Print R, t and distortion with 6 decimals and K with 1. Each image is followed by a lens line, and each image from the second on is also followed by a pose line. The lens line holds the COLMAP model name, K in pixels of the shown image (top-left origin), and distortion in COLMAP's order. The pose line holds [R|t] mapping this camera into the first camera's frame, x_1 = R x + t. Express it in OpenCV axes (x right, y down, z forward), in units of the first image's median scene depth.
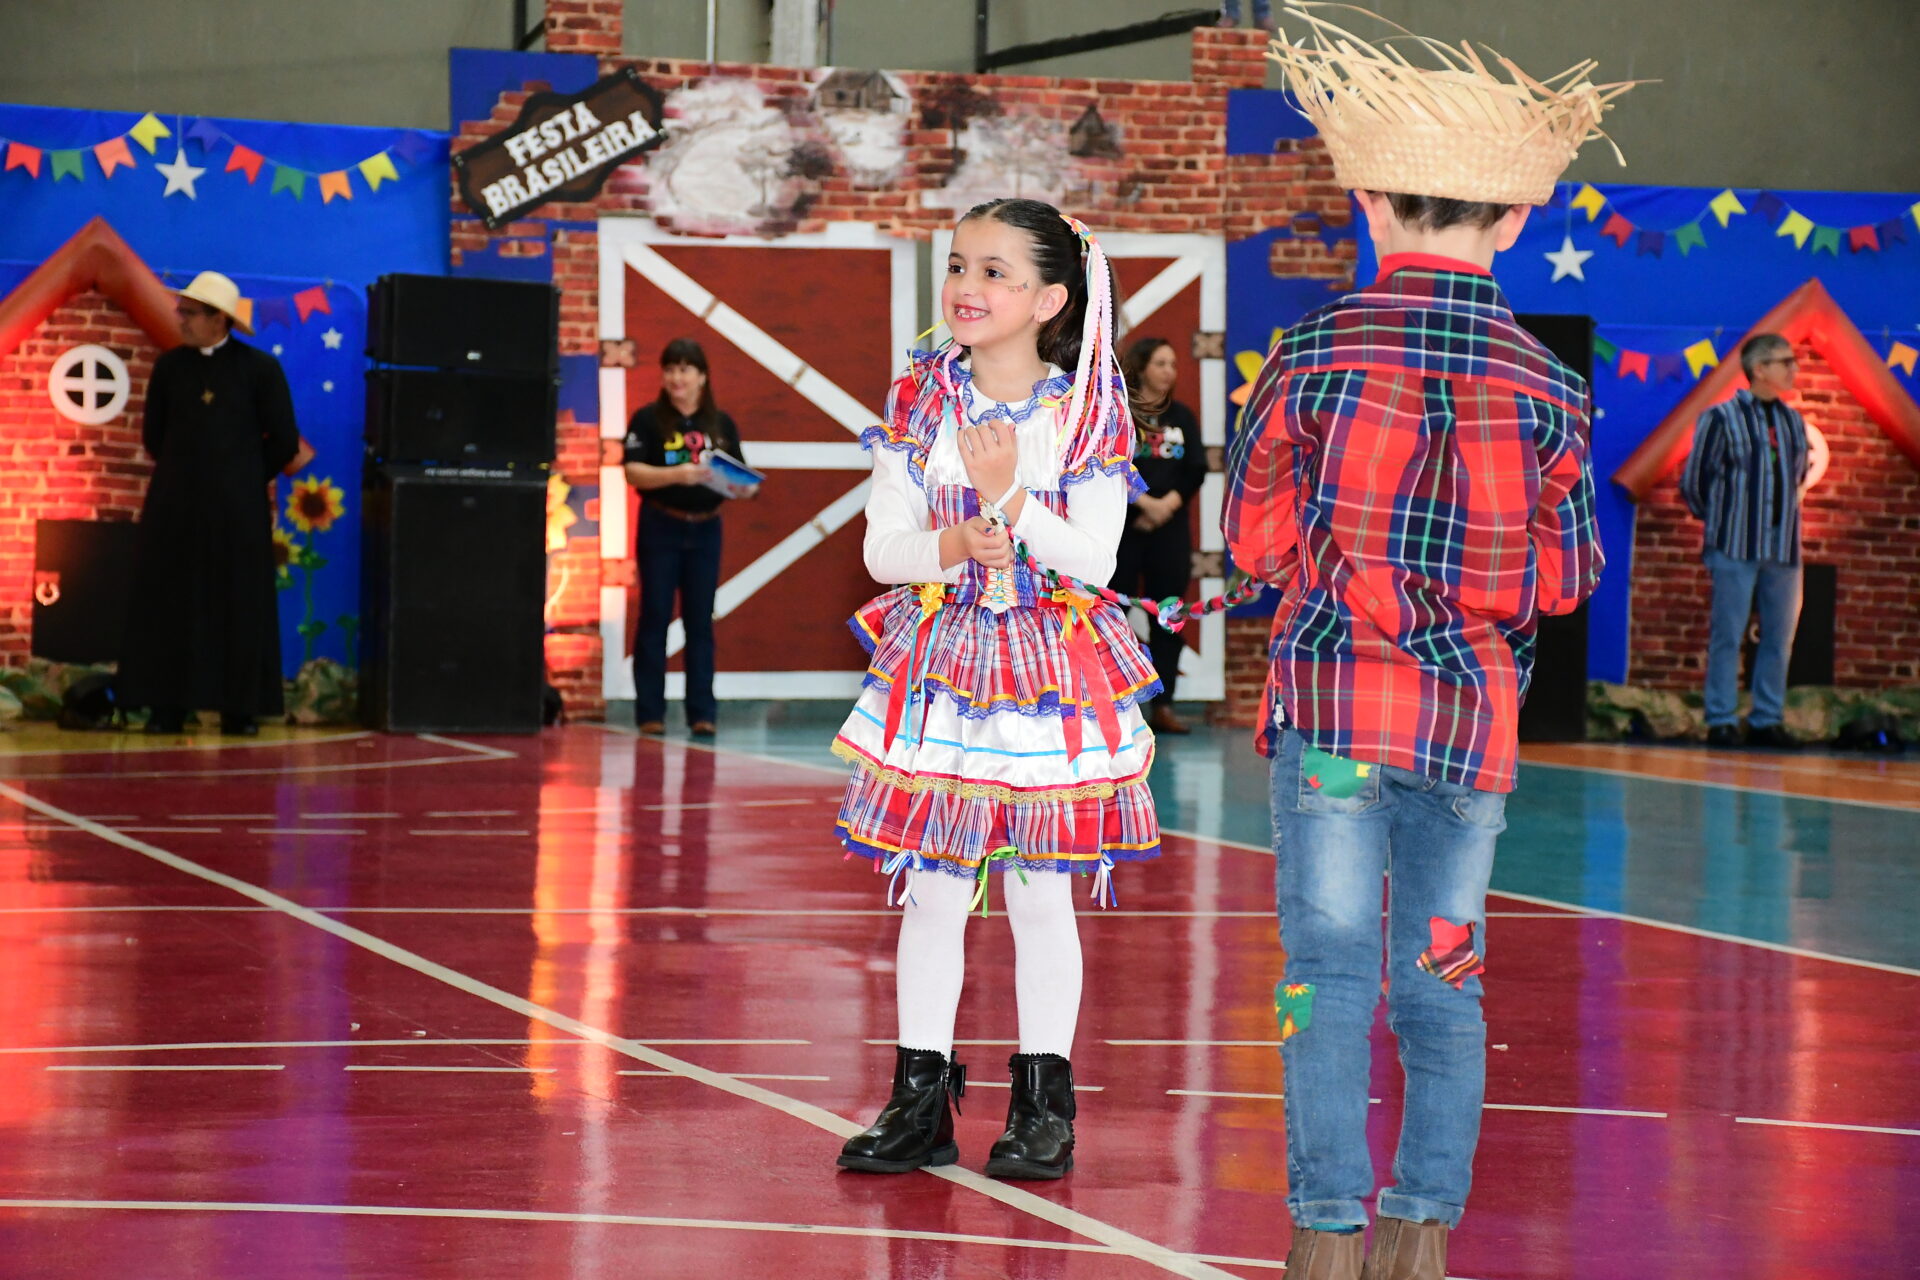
lens RADIAL K [[5358.2, 0, 948.0], [0, 5358.2, 649.1], [0, 0, 1]] dist [0.907870, 0.000000]
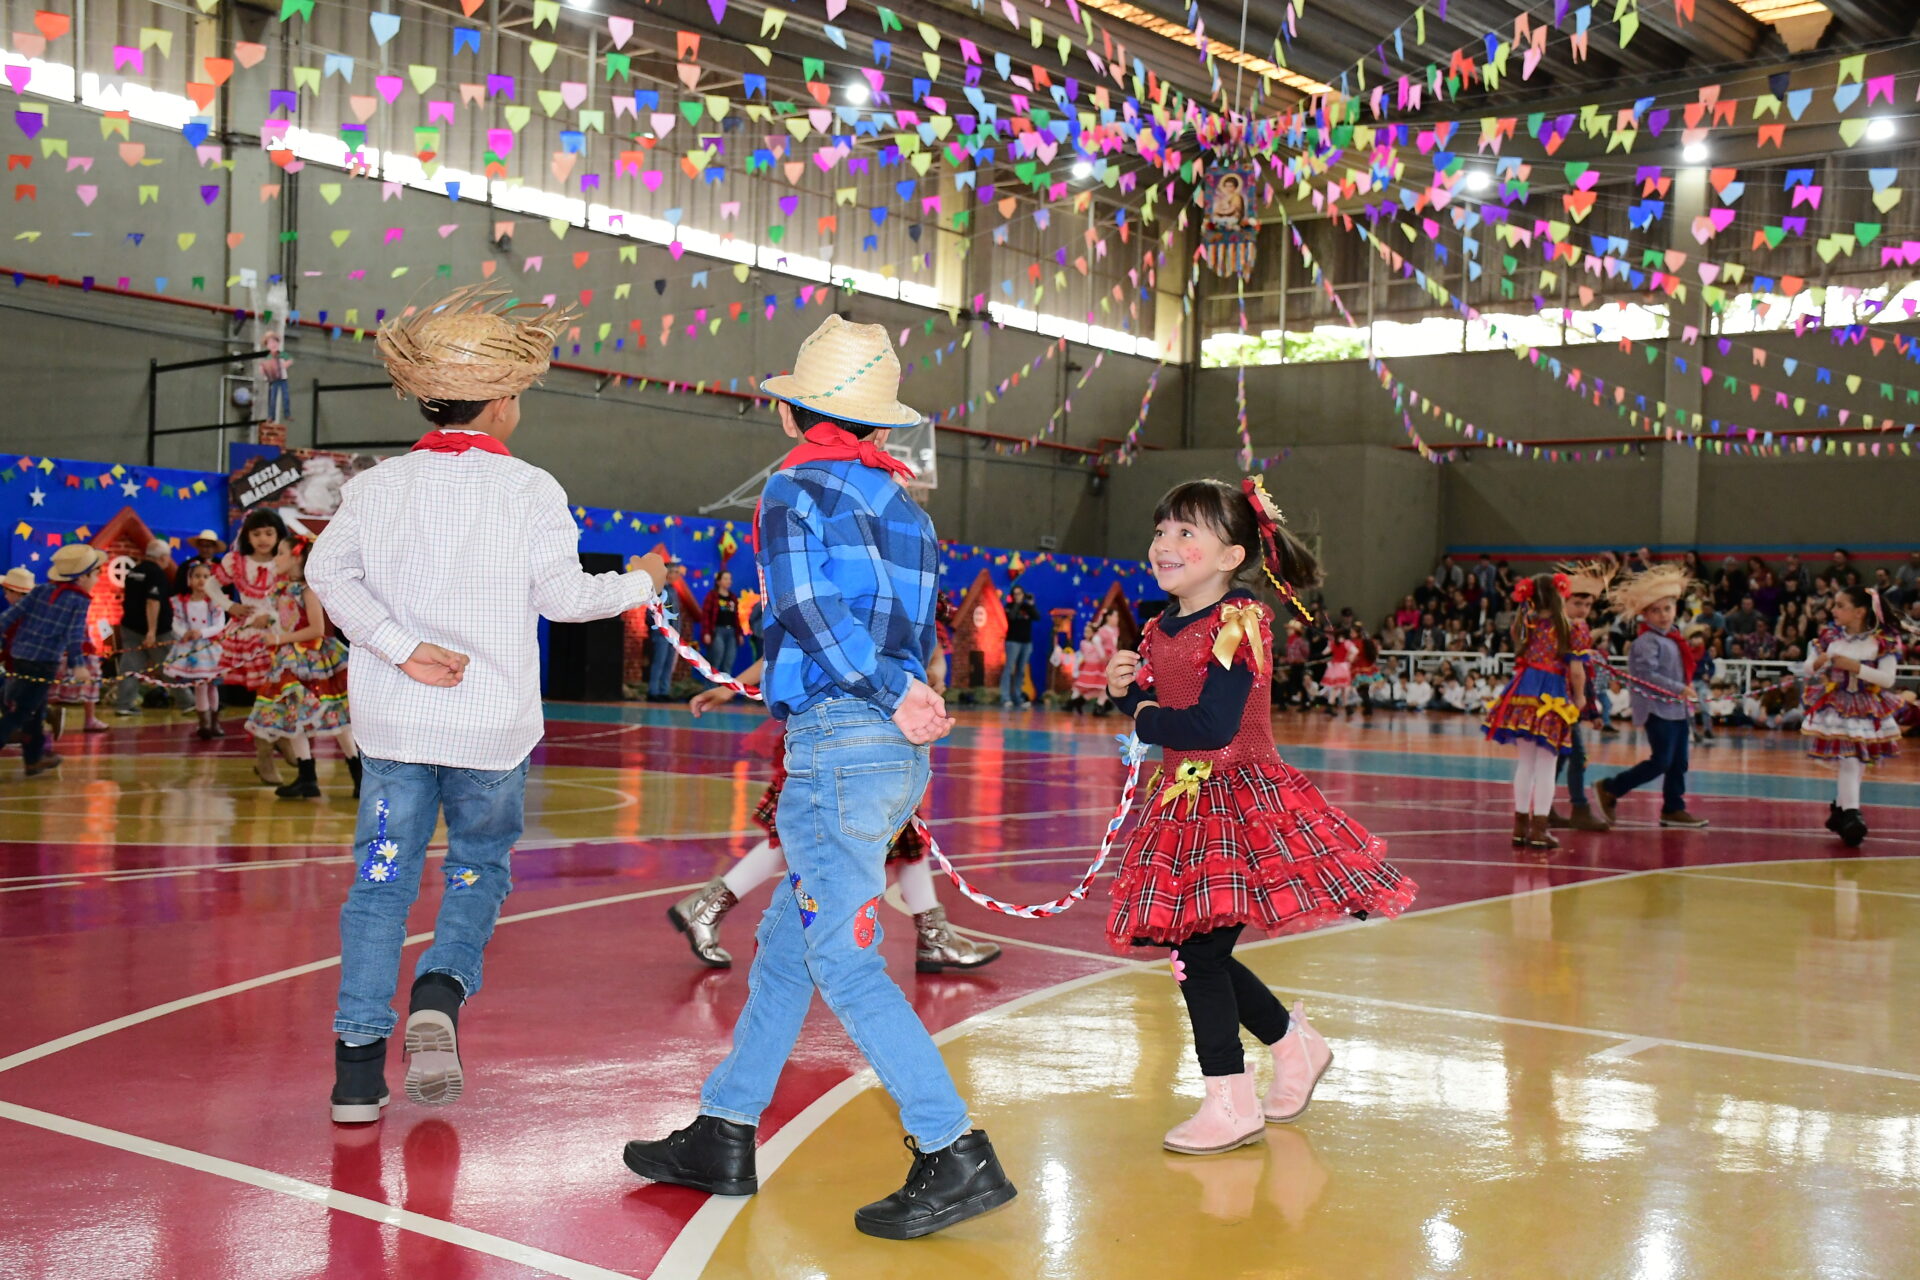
lens RADIAL K [[2083.5, 0, 969.8], [0, 2083.5, 649.7], [0, 0, 1]] dist [0.030310, 0.000000]
pose [[0.802092, -0.004019, 0.597188, -0.395845], [0.001058, 0.999985, 0.005310, -0.016163], [-0.597200, -0.003627, 0.802084, -0.005895]]
